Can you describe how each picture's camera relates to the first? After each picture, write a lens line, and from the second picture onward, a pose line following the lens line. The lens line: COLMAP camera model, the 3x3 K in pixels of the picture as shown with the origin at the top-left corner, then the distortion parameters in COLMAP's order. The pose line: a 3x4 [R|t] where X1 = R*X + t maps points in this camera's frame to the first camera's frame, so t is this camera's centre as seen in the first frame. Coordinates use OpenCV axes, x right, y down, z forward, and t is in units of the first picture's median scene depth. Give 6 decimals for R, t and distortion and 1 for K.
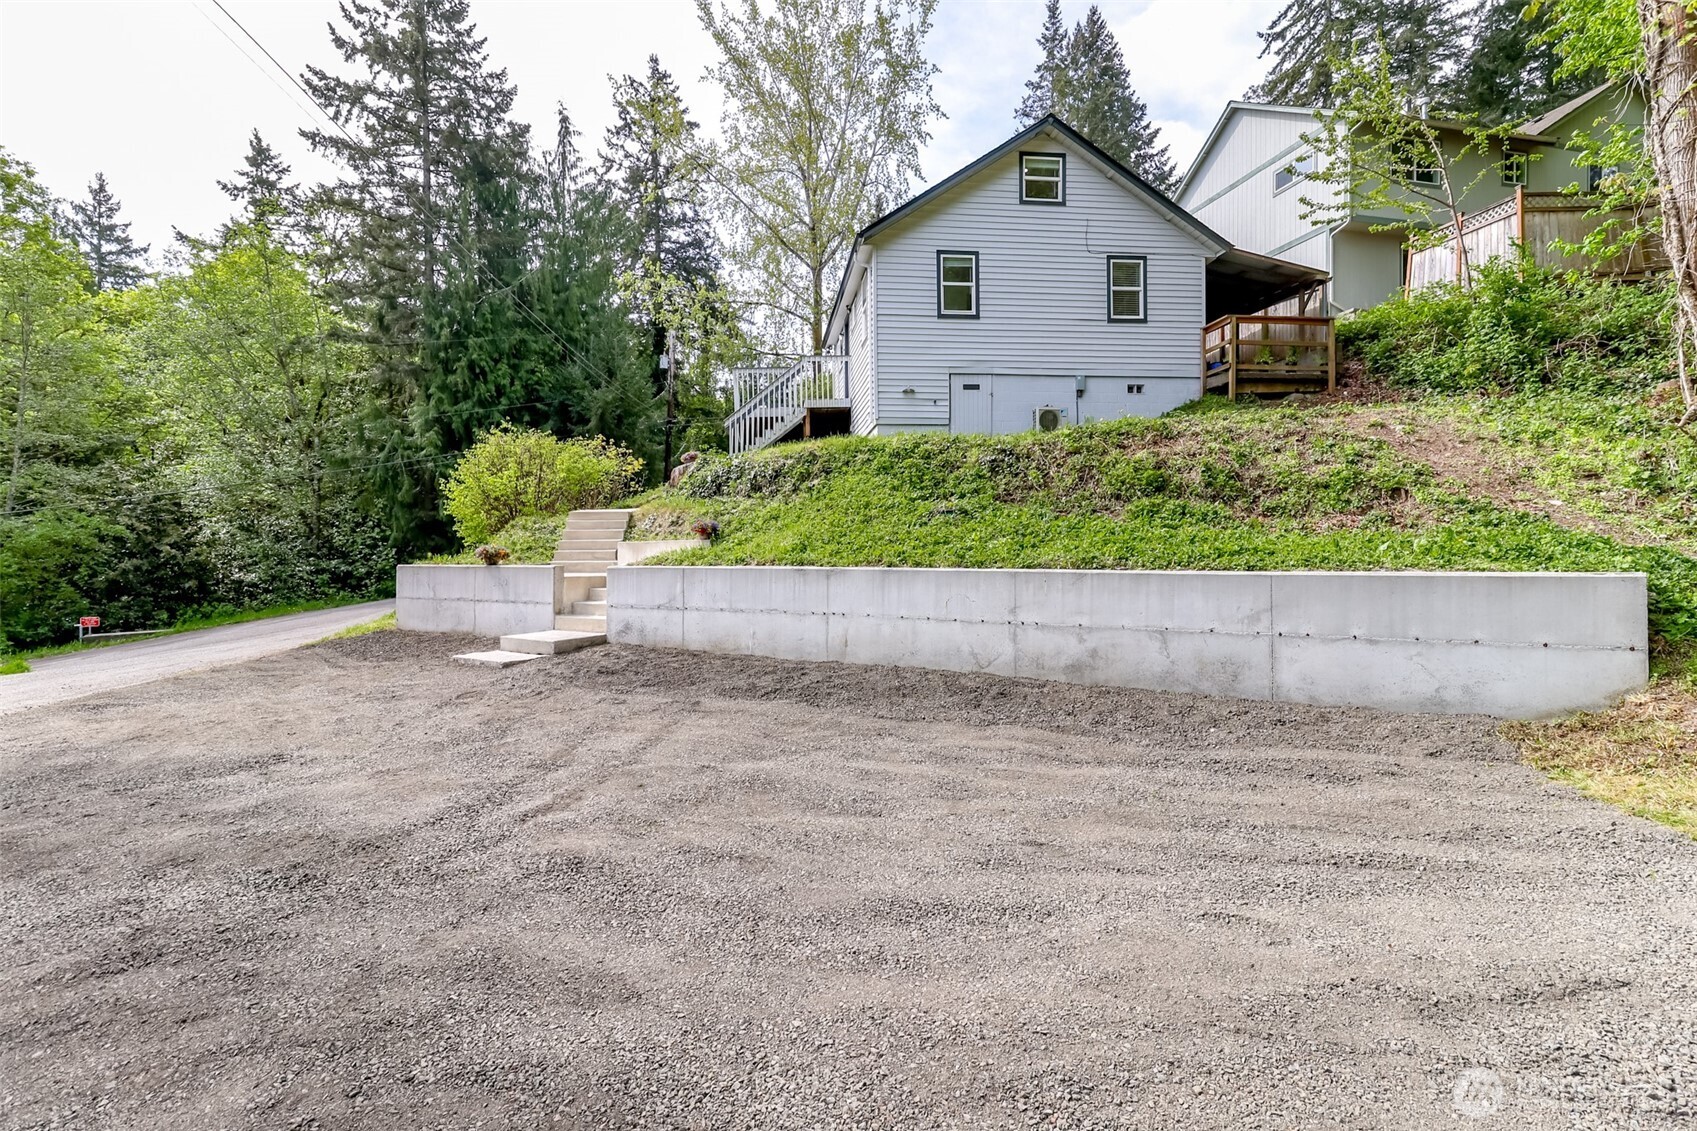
lens RADIAL K [[772.8, 0, 857.0], [0, 772.8, 547.8], [0, 0, 1]] dist [0.018152, 0.000531]
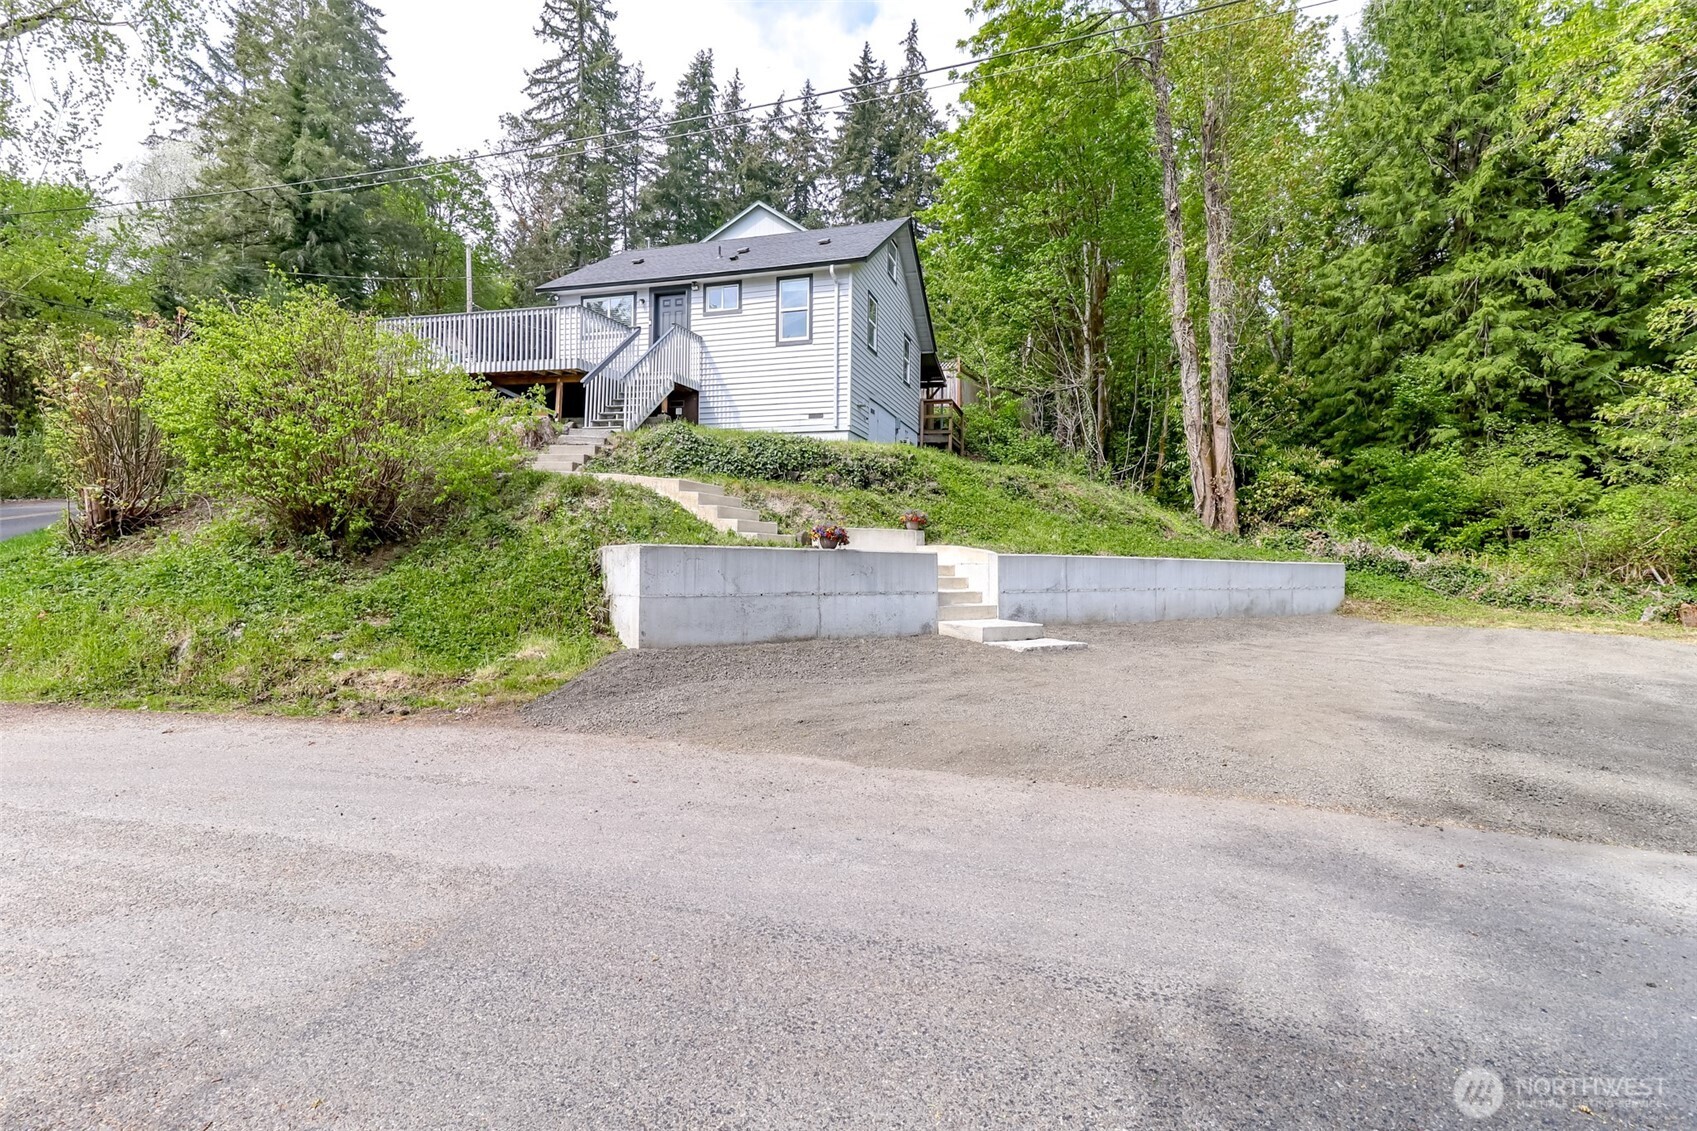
lens RADIAL K [[772.8, 0, 857.0], [0, 772.8, 547.8], [0, 0, 1]] dist [0.018152, 0.000531]
pose [[0.411040, 0.031275, 0.911081, -0.944202], [-0.023327, 0.999445, -0.023784, 0.031889], [-0.911319, -0.011477, 0.411541, 0.527629]]
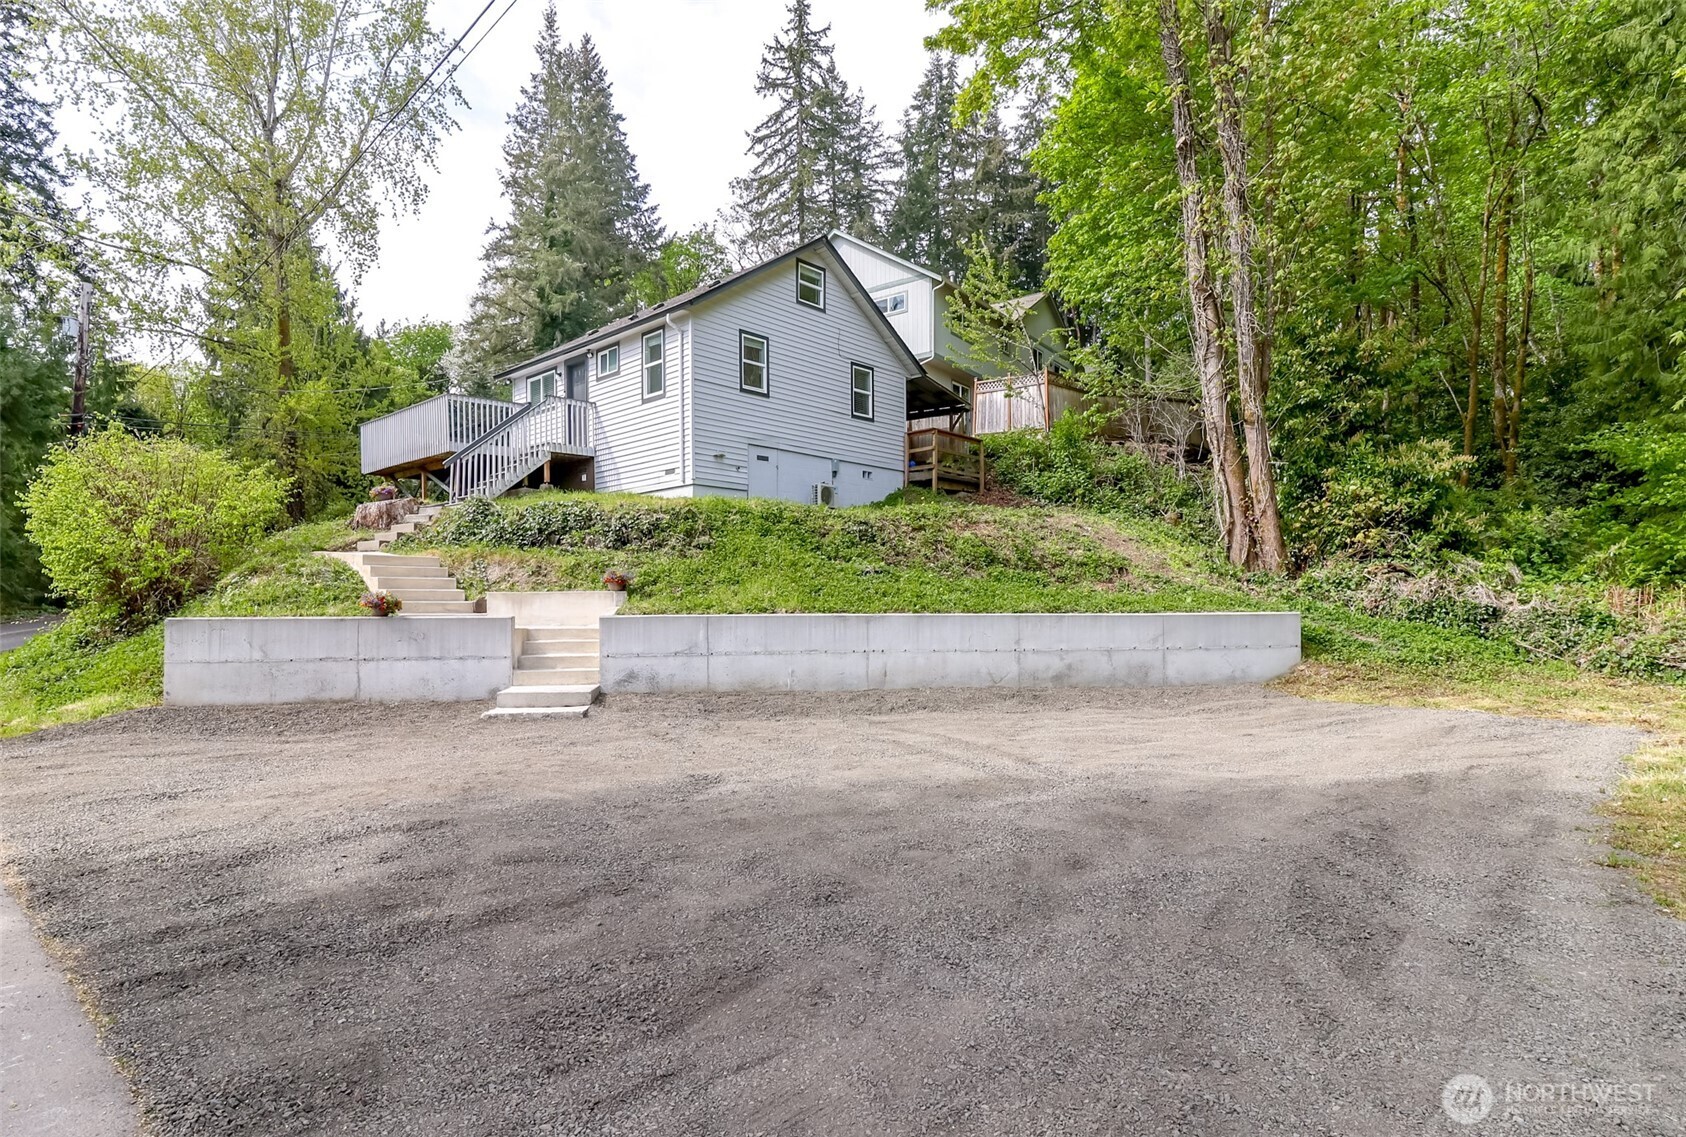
lens RADIAL K [[885.7, 0, 849.0], [0, 885.7, 600.5], [0, 0, 1]] dist [0.001320, 0.023256]
pose [[0.765237, 0.014053, 0.643595, -0.565069], [-0.002479, 0.999819, -0.018884, 0.017916], [-0.643744, 0.012855, 0.765133, -0.039334]]
